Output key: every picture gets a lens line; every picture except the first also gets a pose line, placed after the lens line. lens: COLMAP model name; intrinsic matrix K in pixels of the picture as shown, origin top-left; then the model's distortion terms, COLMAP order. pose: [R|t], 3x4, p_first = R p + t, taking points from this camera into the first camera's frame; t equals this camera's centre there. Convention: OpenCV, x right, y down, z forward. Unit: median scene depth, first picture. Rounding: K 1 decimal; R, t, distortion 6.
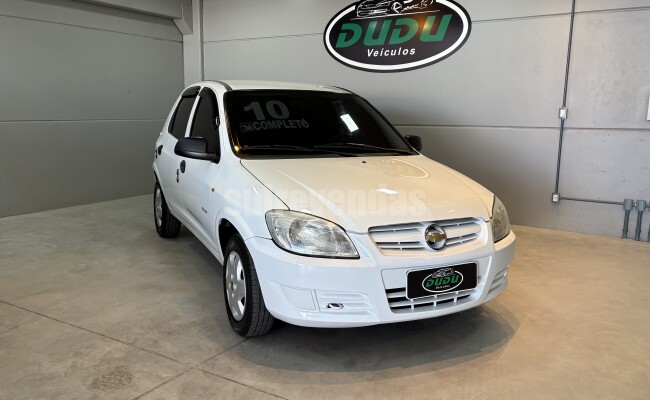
lens RADIAL K [[531.5, 0, 325.0], [0, 531.5, 200.0], [0, 0, 1]] dist [0.028923, 0.003794]
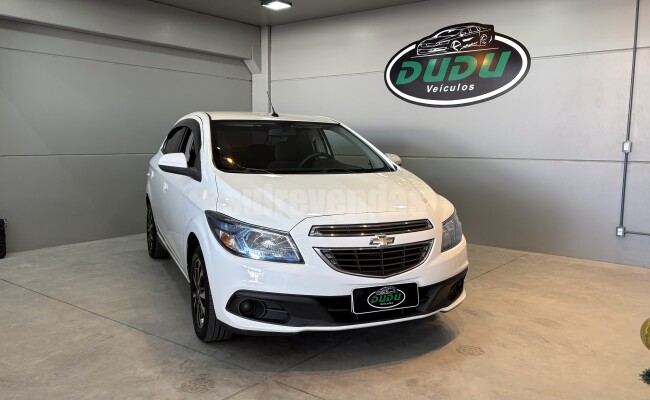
lens RADIAL K [[531.5, 0, 325.0], [0, 531.5, 200.0], [0, 0, 1]] dist [0.028923, 0.003794]
pose [[0.994459, 0.010393, -0.104610, -0.008467], [-0.016543, 0.998174, -0.058096, 0.004210], [0.103815, 0.059504, 0.992815, -0.045523]]
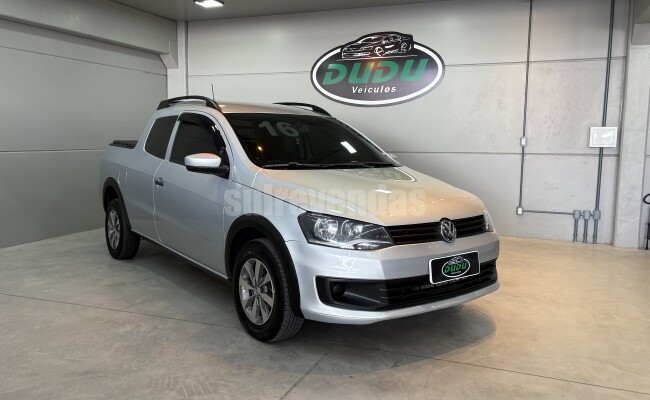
lens RADIAL K [[529.1, 0, 322.1], [0, 529.1, 203.5], [0, 0, 1]] dist [0.037222, -0.008713]
pose [[0.983906, -0.023776, 0.177096, -0.226712], [0.031637, 0.998629, -0.041701, 0.015572], [-0.175861, 0.046632, 0.983310, -0.112028]]
